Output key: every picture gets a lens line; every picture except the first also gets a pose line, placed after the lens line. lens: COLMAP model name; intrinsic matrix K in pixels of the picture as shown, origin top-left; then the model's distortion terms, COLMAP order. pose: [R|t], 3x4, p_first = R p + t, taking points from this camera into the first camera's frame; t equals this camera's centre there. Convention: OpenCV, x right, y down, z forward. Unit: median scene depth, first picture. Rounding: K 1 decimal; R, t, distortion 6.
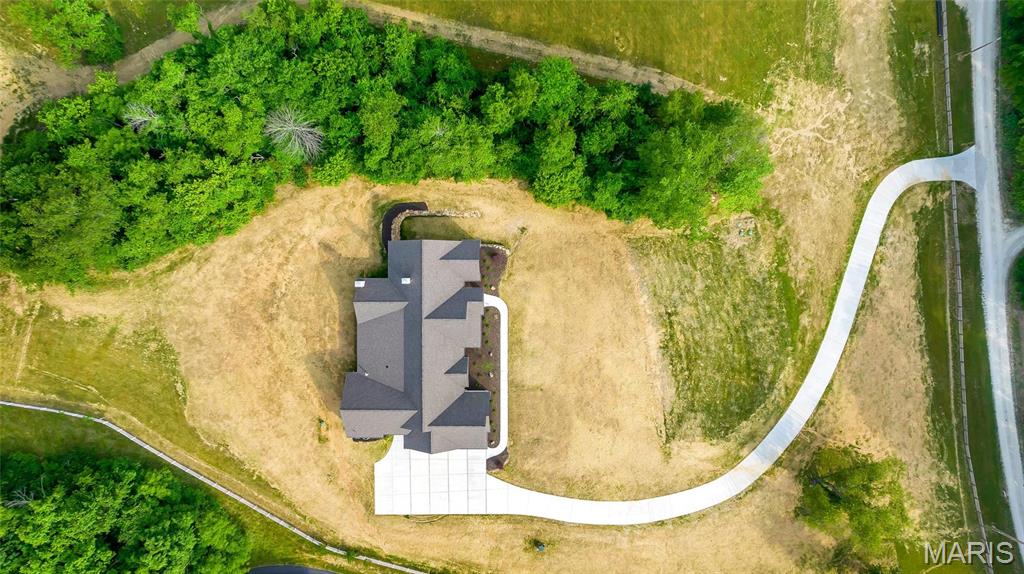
lens RADIAL K [[732.2, 0, 512.0], [0, 732.2, 287.0], [0, 0, 1]] dist [-0.007609, -0.008975]
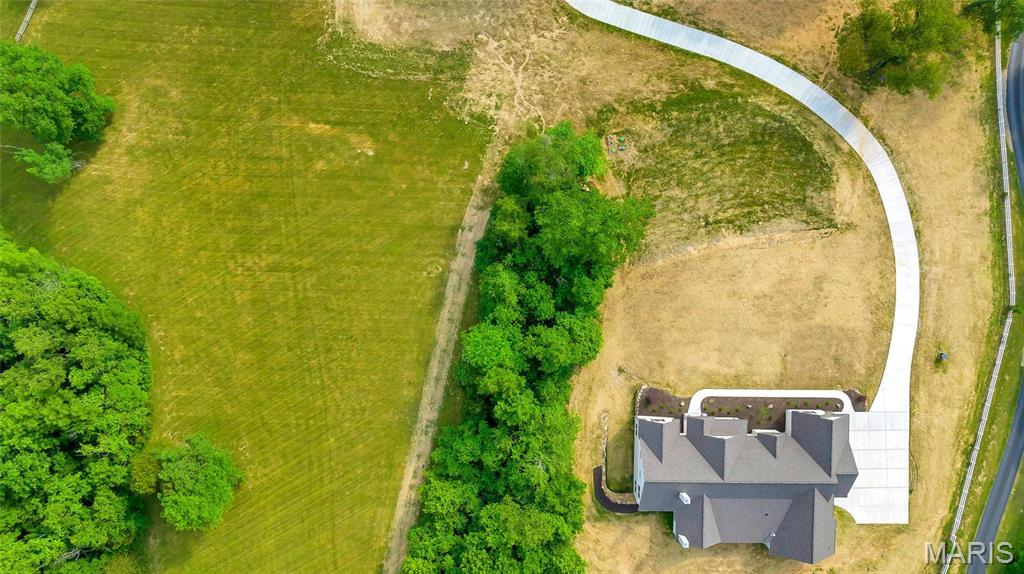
lens RADIAL K [[732.2, 0, 512.0], [0, 732.2, 287.0], [0, 0, 1]] dist [-0.007609, -0.008975]
pose [[0.008783, -0.999882, -0.012605, 0.138893], [0.999700, 0.009068, -0.022755, -0.203042], [0.022867, -0.012402, 0.999662, 0.000018]]
